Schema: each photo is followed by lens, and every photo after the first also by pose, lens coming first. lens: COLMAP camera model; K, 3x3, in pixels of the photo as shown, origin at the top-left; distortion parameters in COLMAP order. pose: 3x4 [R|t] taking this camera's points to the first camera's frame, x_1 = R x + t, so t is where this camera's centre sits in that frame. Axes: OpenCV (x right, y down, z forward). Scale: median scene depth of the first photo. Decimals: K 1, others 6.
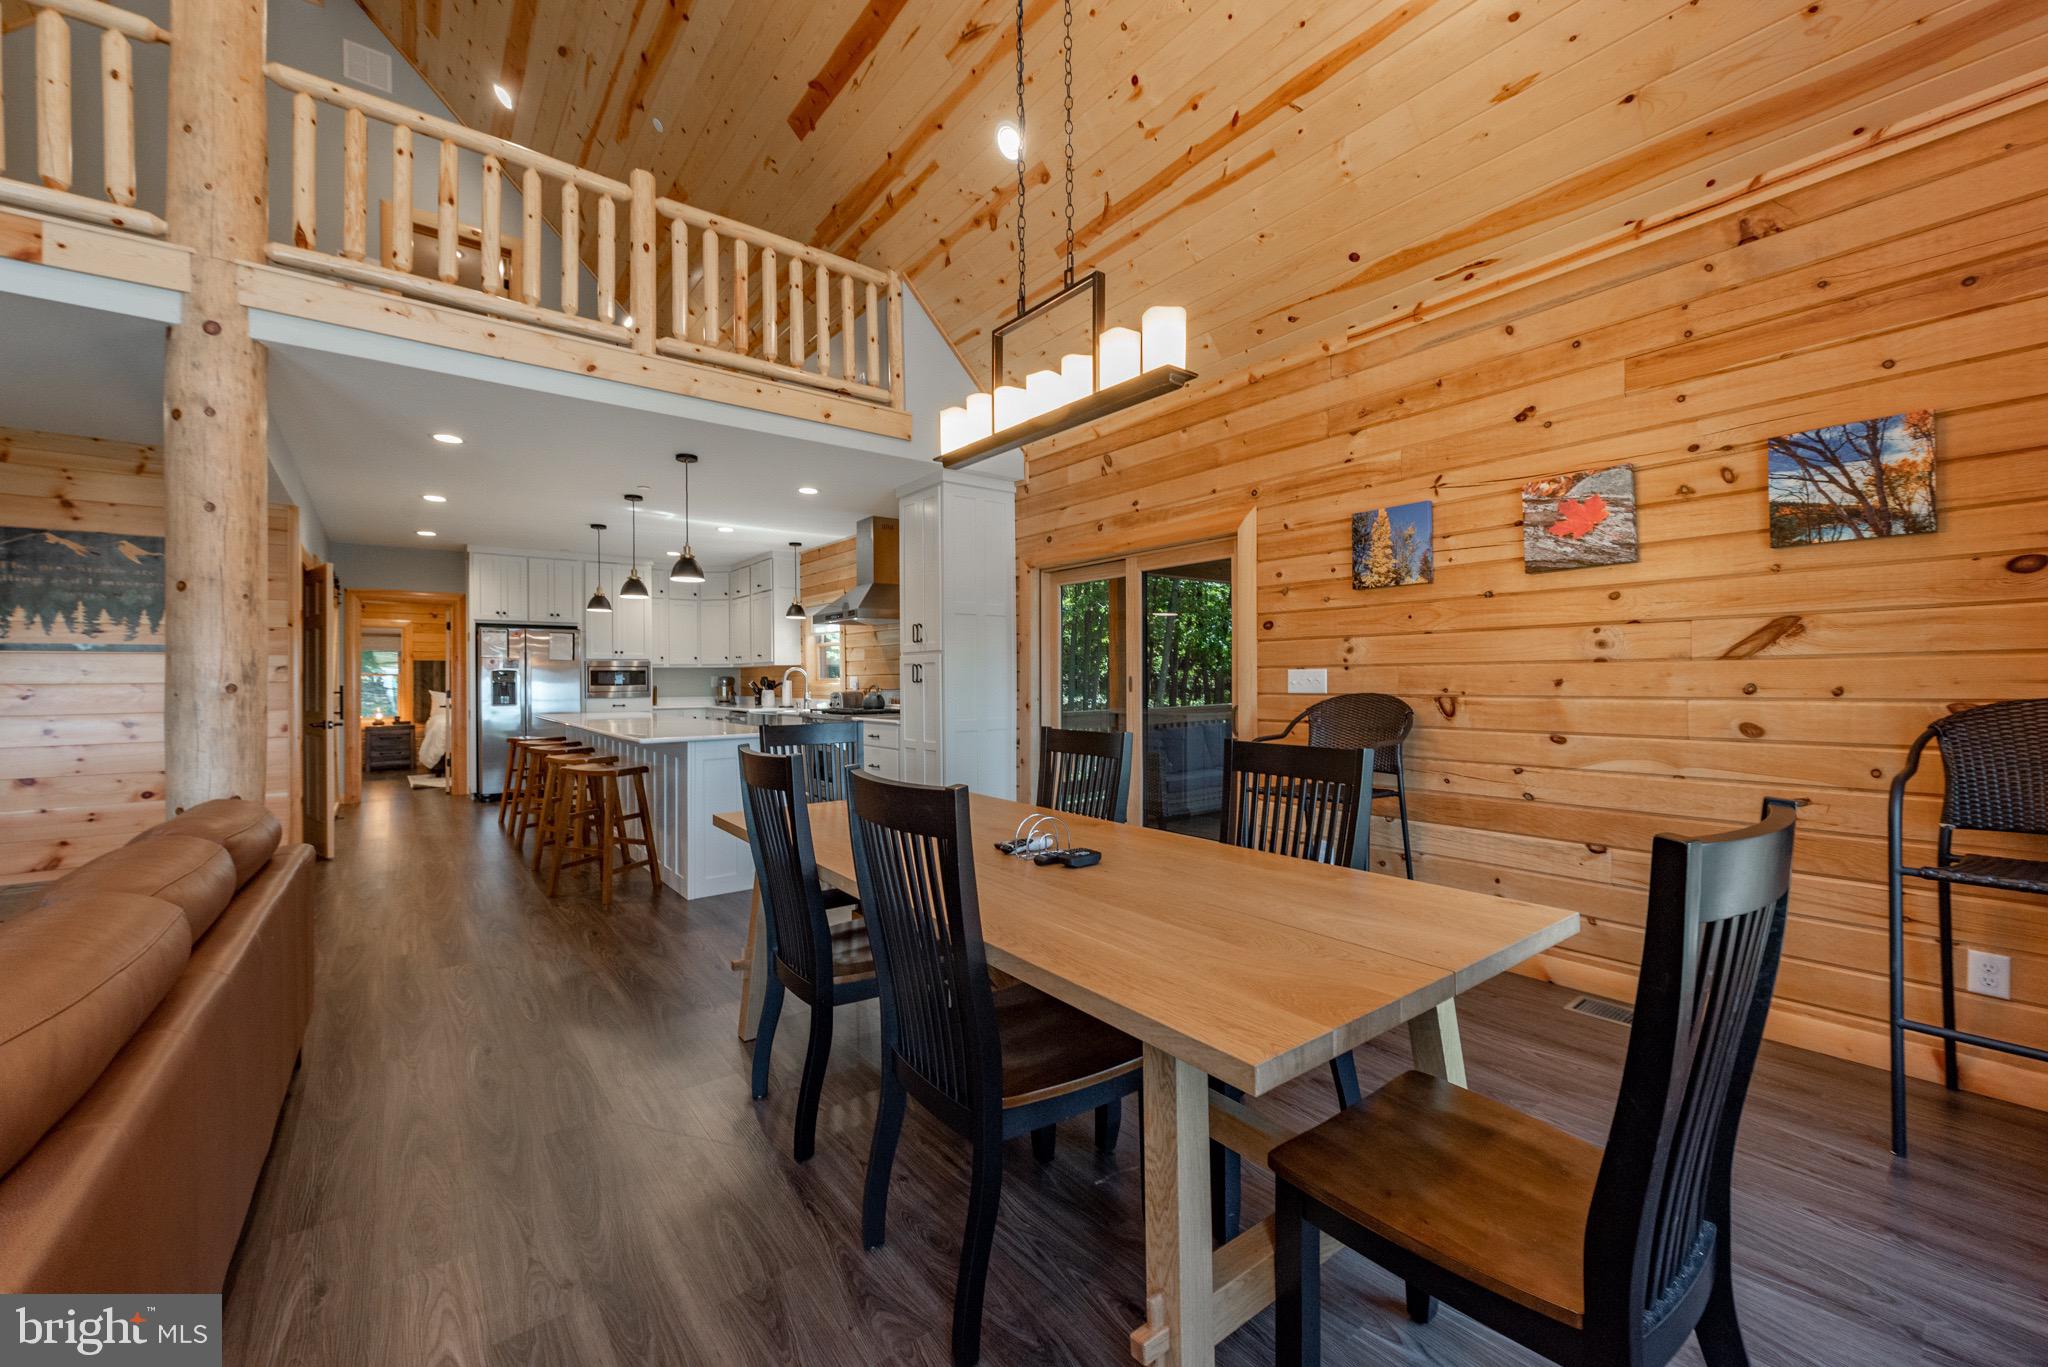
lens RADIAL K [[801.8, 0, 1014.9], [0, 801.8, 671.6], [0, 0, 1]] dist [0.005818, -0.000859]
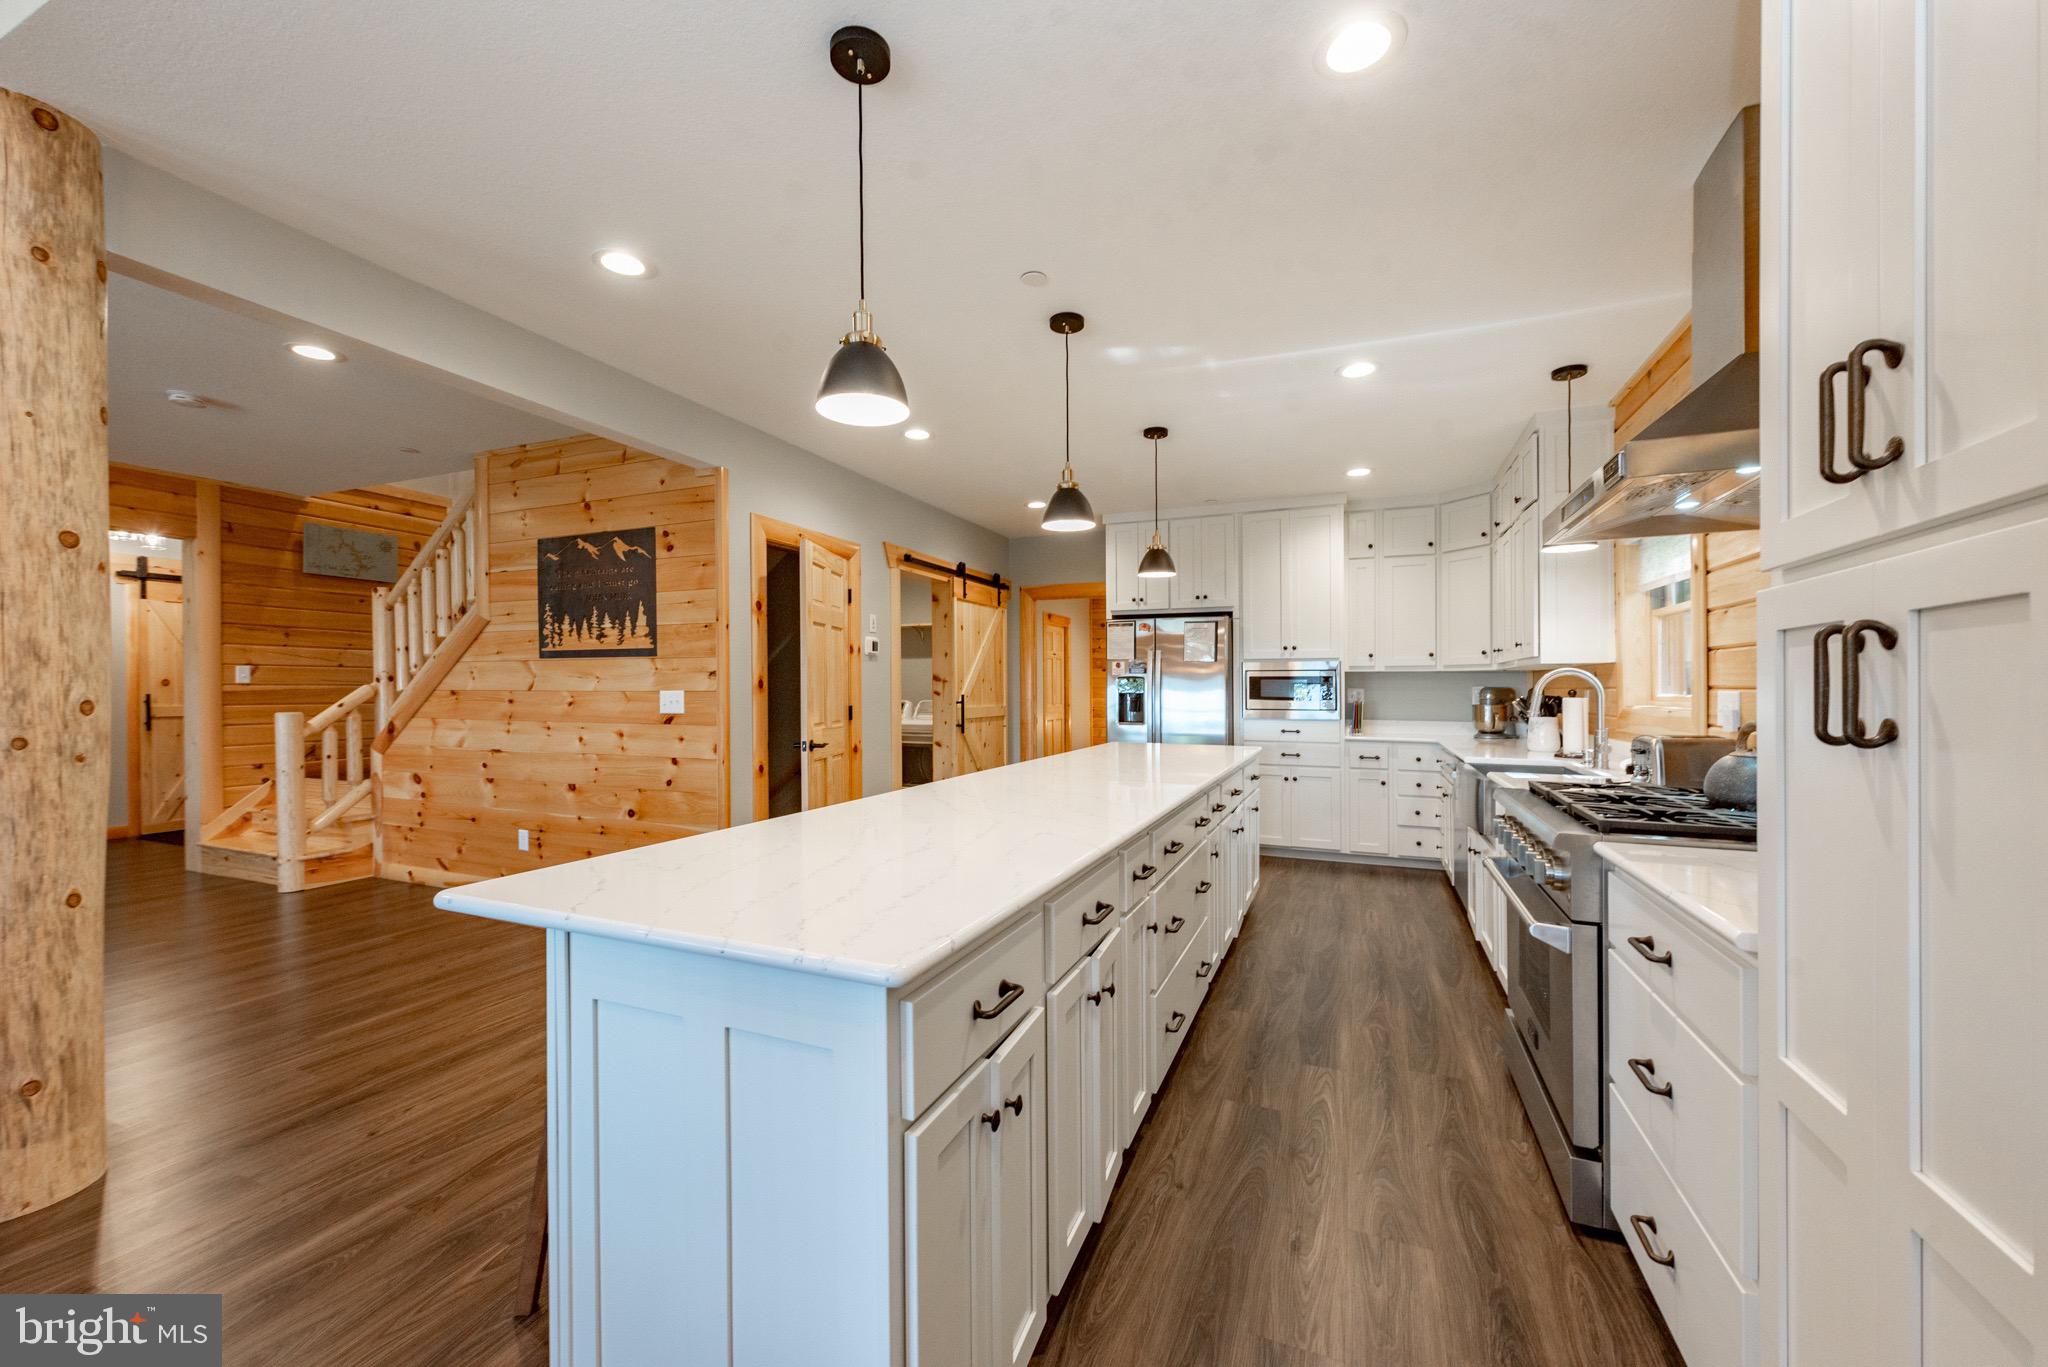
lens RADIAL K [[801.8, 0, 1009.8], [0, 801.8, 673.4], [0, 0, 1]] dist [0.005818, -0.000859]
pose [[0.477028, -0.007790, -0.878854, -0.082070], [0.001468, 0.999966, -0.008067, 0.001978], [0.878887, 0.002559, 0.477023, 0.988708]]
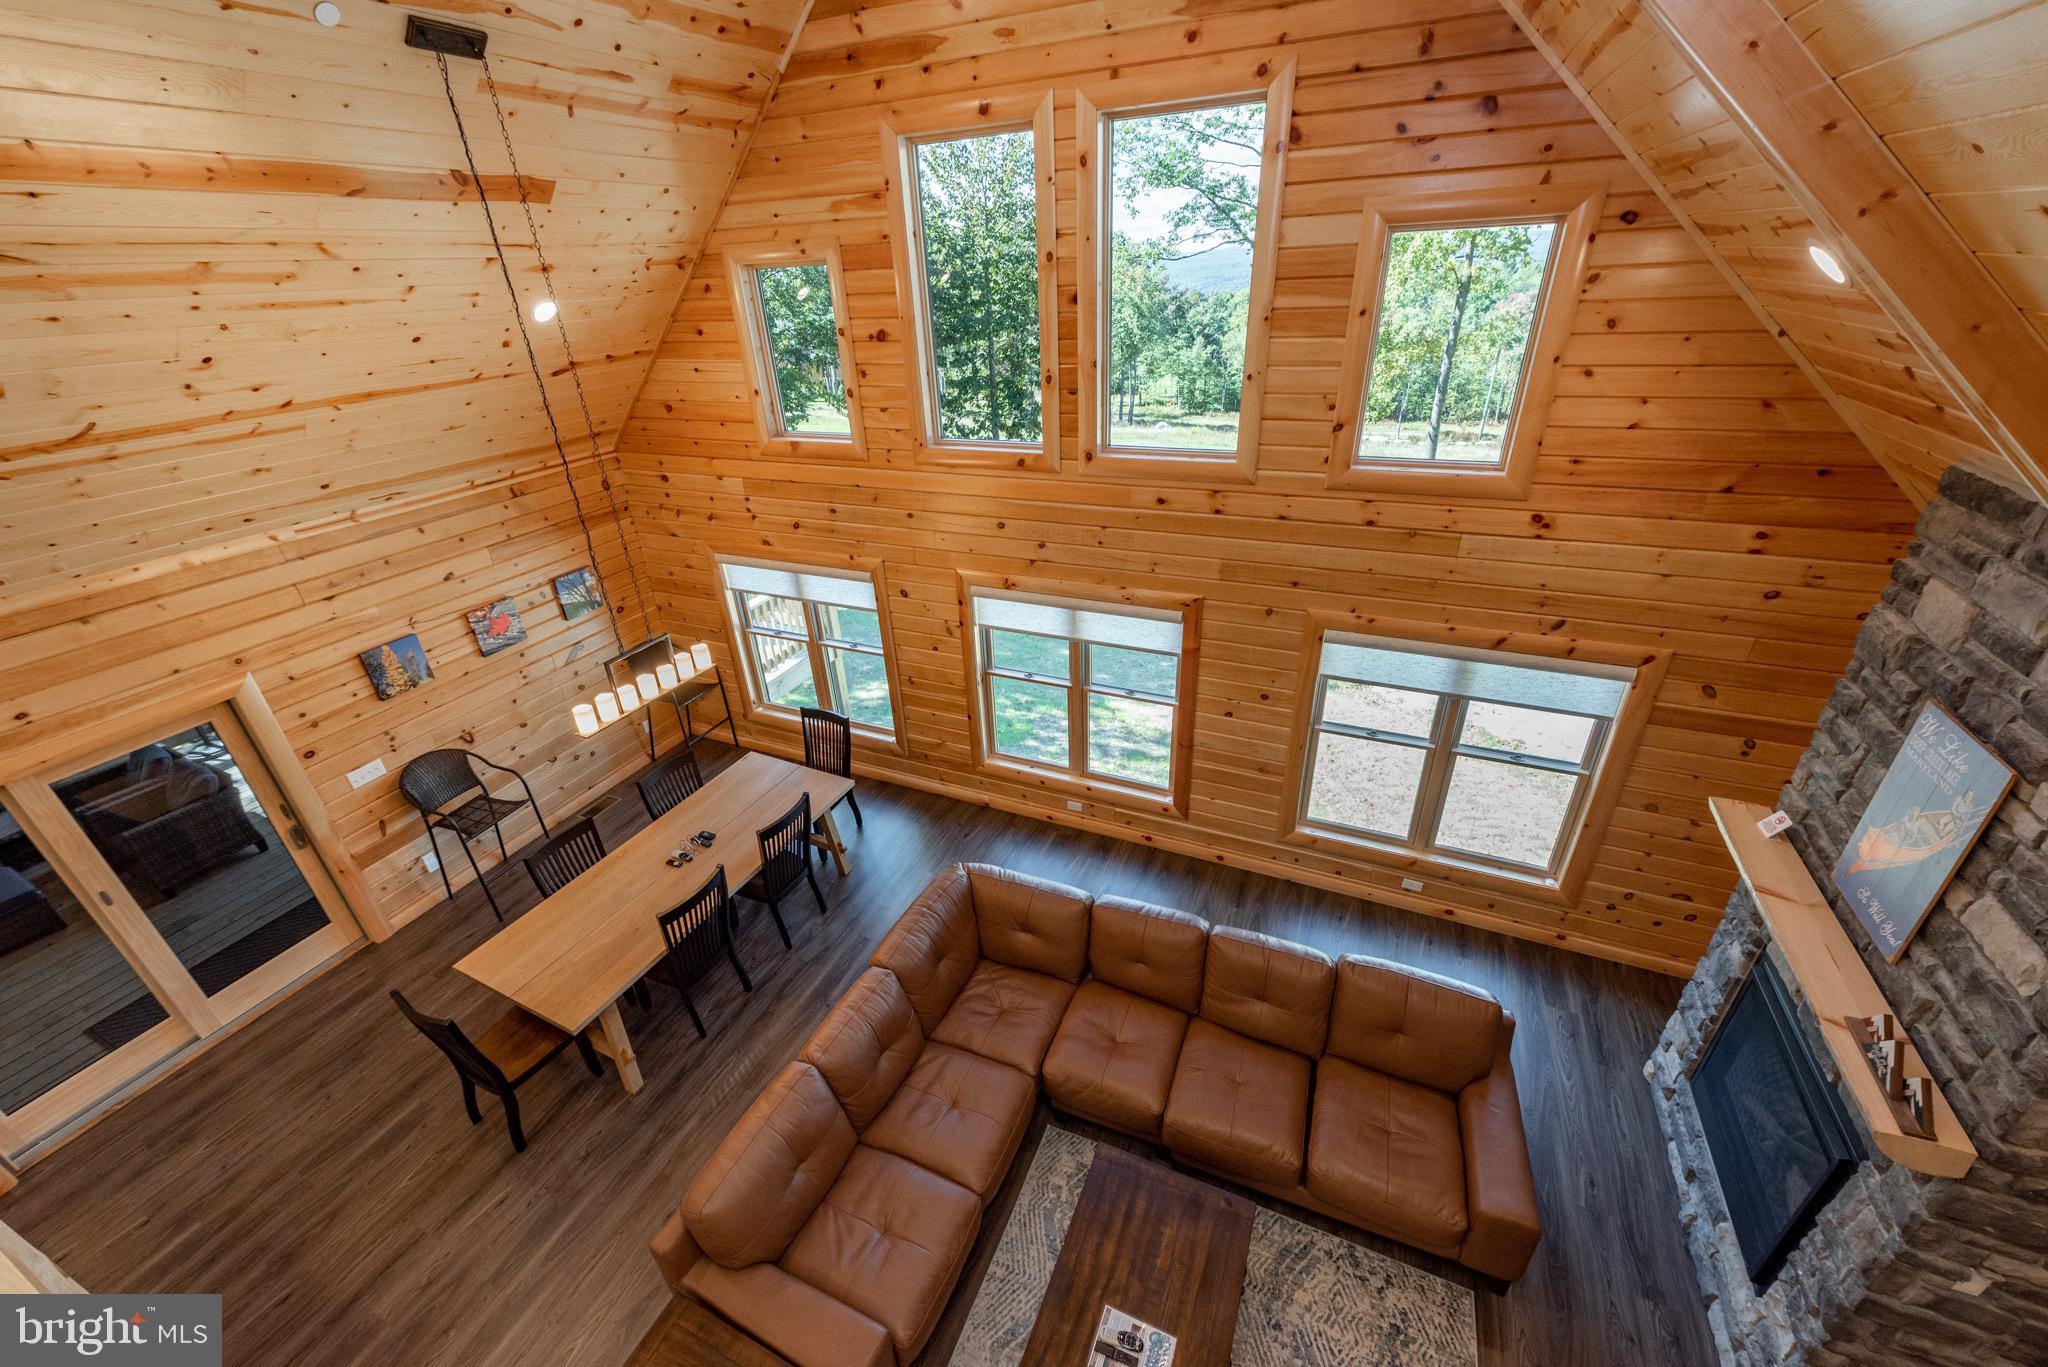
lens RADIAL K [[801.8, 0, 1025.1], [0, 801.8, 680.2], [0, 0, 1]] dist [0.005818, -0.000859]
pose [[-0.468503, -0.386102, 0.794626, -1.038751], [0.038785, 0.889589, 0.455112, -0.621400], [-0.882610, 0.244041, -0.401800, 0.456662]]
